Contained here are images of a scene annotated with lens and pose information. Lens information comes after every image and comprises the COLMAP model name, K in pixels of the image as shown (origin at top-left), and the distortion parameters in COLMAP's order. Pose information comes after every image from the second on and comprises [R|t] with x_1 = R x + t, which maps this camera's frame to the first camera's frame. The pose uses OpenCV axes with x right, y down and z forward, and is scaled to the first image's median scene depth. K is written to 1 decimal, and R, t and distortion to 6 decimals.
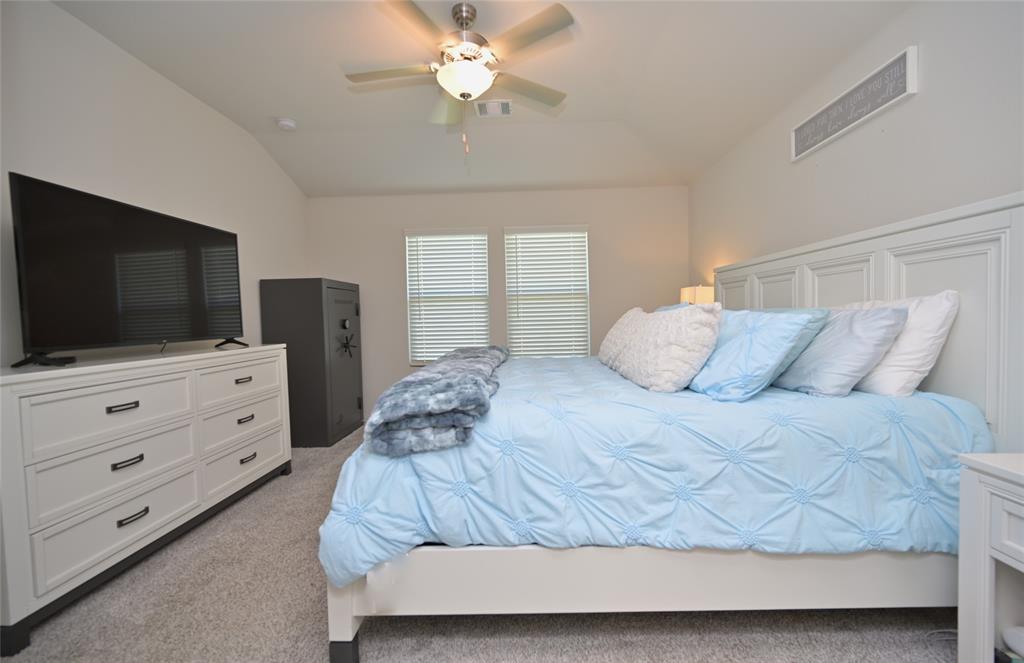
lens RADIAL K [[409.3, 0, 508.1], [0, 409.3, 332.6], [0, 0, 1]] dist [0.001595, 0.000050]
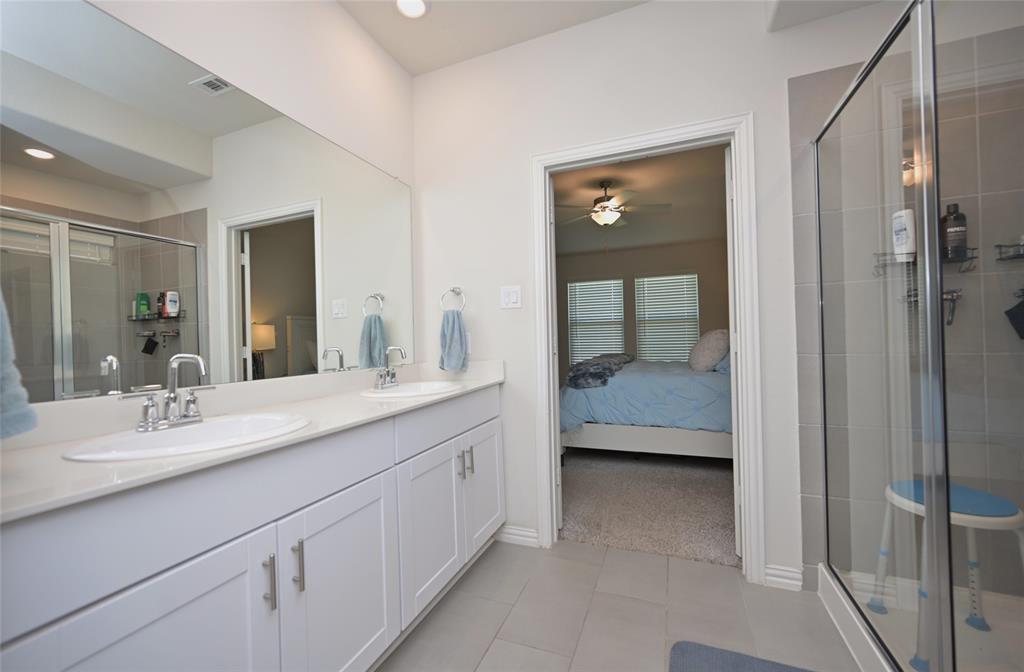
lens RADIAL K [[404.4, 0, 511.6], [0, 404.4, 334.1], [0, 0, 1]] dist [0.010498, 0.000167]
pose [[0.941690, -0.002738, -0.336471, 0.146943], [-0.010703, 0.999217, -0.038086, 0.038286], [0.336312, 0.039466, 0.940923, -1.174281]]
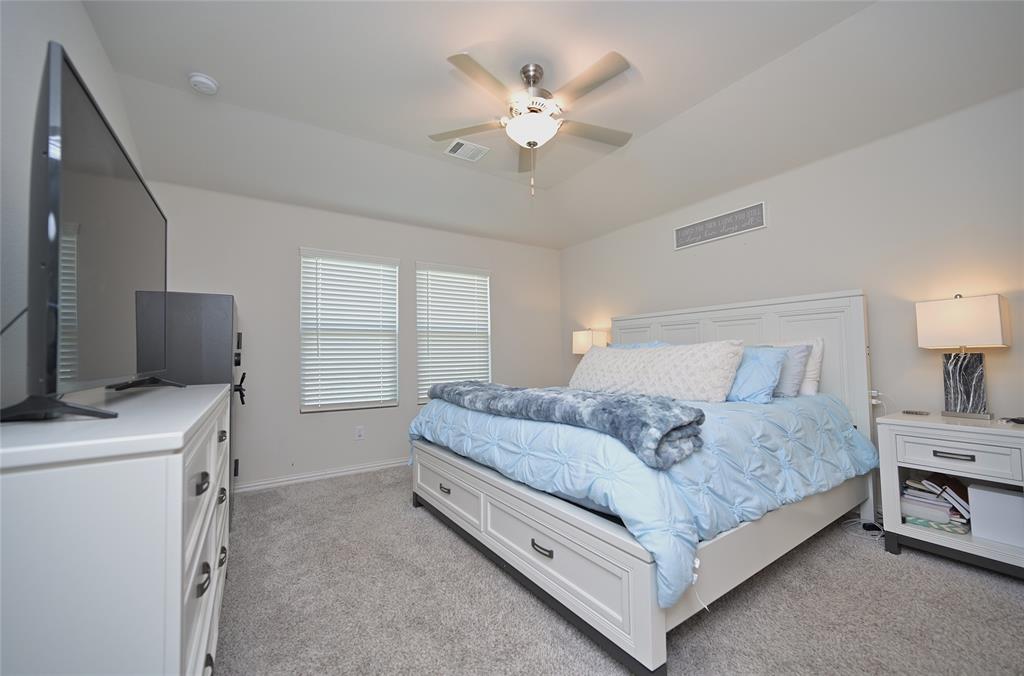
lens RADIAL K [[404.4, 0, 512.7], [0, 404.4, 340.3], [0, 0, 1]] dist [0.010498, 0.000167]
pose [[0.815203, 0.032747, 0.578248, -0.880228], [0.019419, 0.996293, -0.083799, 0.032063], [-0.578849, 0.079542, 0.811546, 0.237573]]
